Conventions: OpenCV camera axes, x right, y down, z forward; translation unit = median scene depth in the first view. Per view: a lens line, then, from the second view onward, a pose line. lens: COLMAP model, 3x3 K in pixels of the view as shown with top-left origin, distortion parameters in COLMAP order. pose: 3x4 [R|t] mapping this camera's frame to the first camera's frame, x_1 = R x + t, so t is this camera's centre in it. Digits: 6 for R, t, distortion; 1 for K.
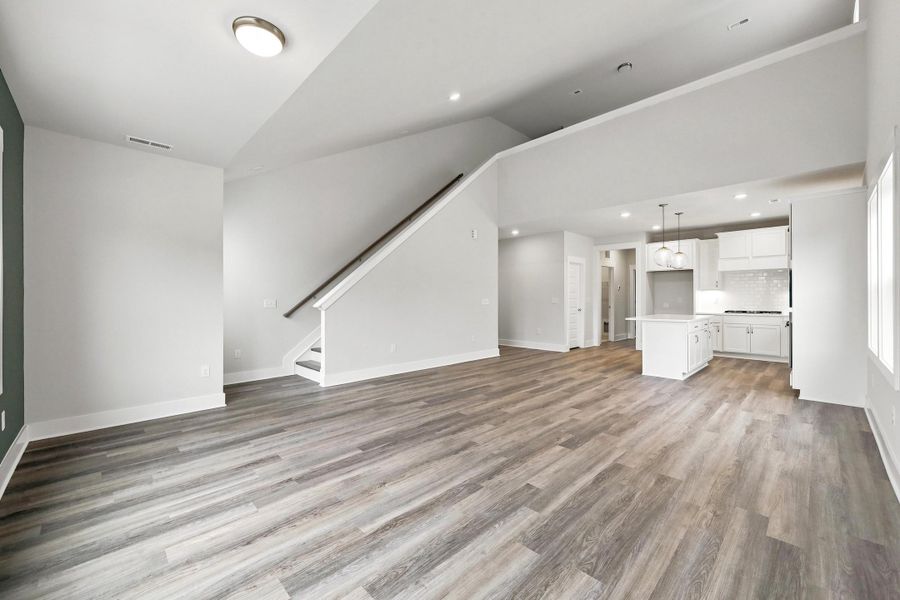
lens RADIAL K [[366.8, 0, 451.2], [0, 366.8, 295.3], [0, 0, 1]] dist [-0.004443, 0.001357]
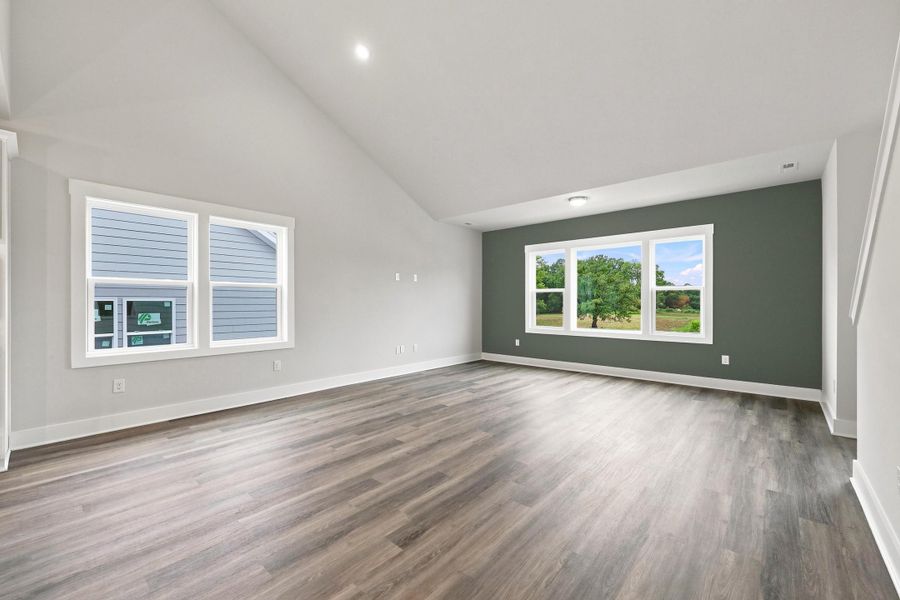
lens RADIAL K [[366.8, 0, 456.9], [0, 366.8, 301.1], [0, 0, 1]] dist [-0.004443, 0.001357]
pose [[-0.996423, 0.003626, -0.084422, 0.345420], [0.004255, 0.999965, -0.007265, 0.013873], [0.084393, -0.007598, -0.996404, 2.215219]]
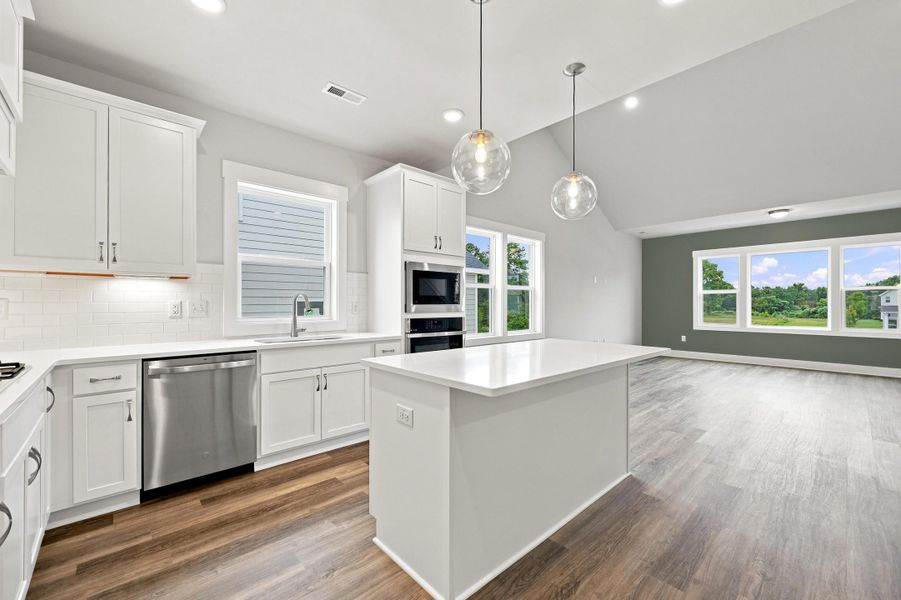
lens RADIAL K [[367.2, 0, 459.0], [0, 367.2, 302.6], [0, 0, 1]] dist [-0.004443, 0.001357]
pose [[-0.999826, 0.003881, 0.018239, 1.253028], [0.003709, 0.999949, -0.009402, 0.026912], [-0.018275, -0.009333, -0.999789, 2.527751]]
